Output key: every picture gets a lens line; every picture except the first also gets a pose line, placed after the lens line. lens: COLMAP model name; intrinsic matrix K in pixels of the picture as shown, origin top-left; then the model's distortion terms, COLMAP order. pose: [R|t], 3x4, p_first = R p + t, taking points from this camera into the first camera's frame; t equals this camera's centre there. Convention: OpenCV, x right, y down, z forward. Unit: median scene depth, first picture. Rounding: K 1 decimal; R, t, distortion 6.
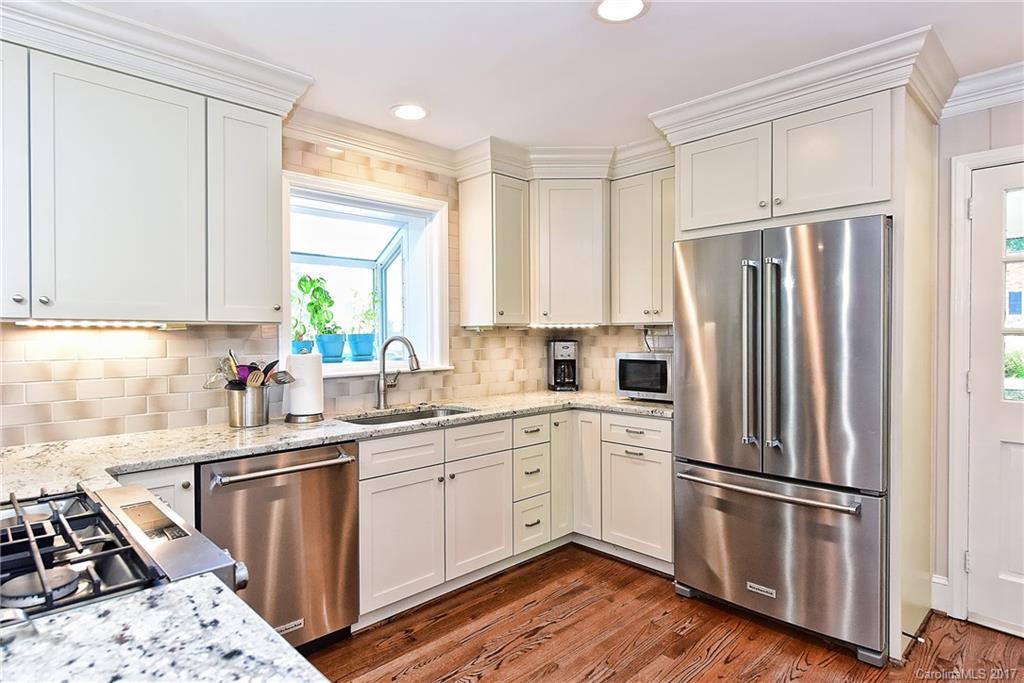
lens RADIAL K [[559.9, 0, 519.1], [0, 559.9, 338.9], [0, 0, 1]] dist [0.000117, 0.000283]
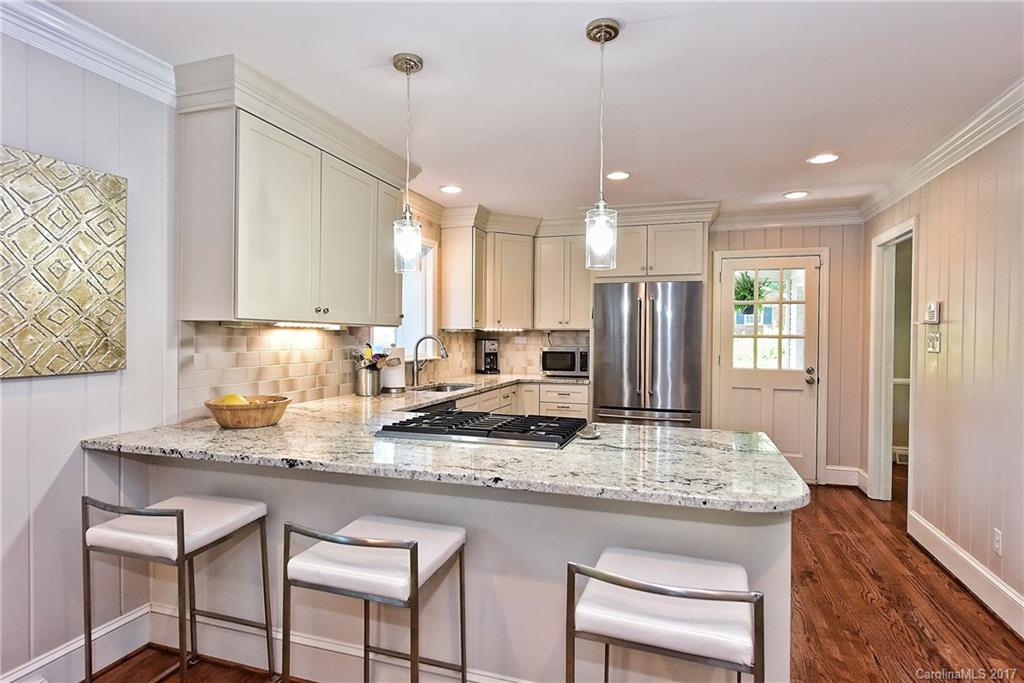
lens RADIAL K [[521.9, 0, 519.0], [0, 521.9, 338.8], [0, 0, 1]] dist [-0.000088, -0.001679]
pose [[0.893228, 0.007667, 0.449538, -0.583344], [-0.007294, 0.999970, -0.002561, 0.005297], [-0.449544, -0.000992, 0.893258, -0.313192]]
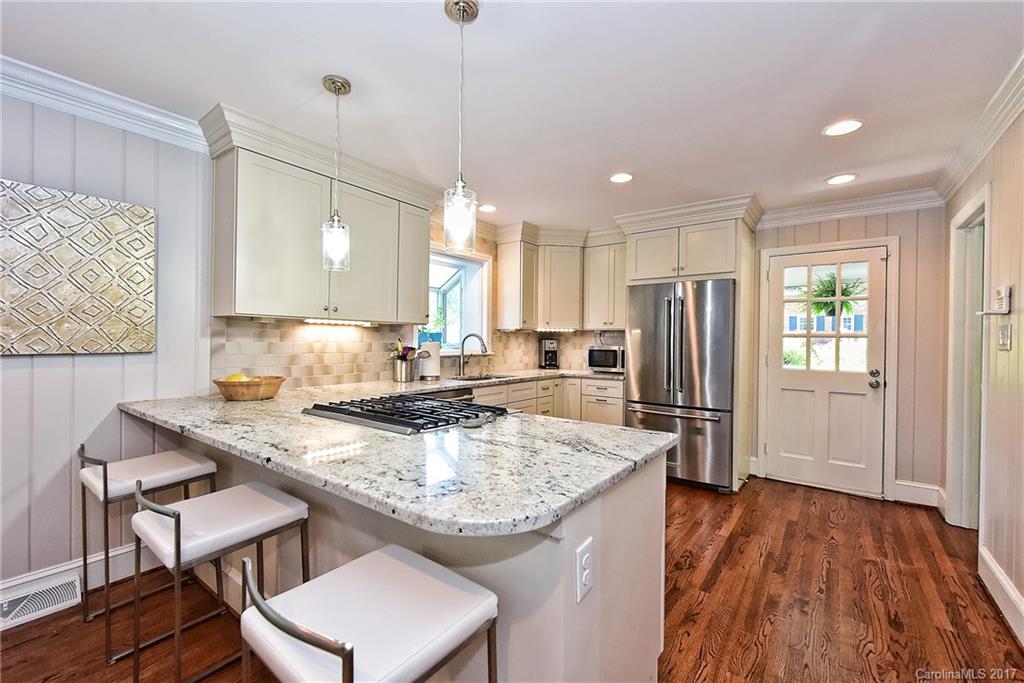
lens RADIAL K [[418.0, 0, 521.0], [0, 418.0, 340.3], [0, 0, 1]] dist [0.000116, -0.001634]
pose [[0.988473, 0.015239, 0.150626, -0.246858], [-0.014103, 0.999863, -0.008609, 0.023317], [-0.150736, 0.006385, 0.988553, -0.290189]]
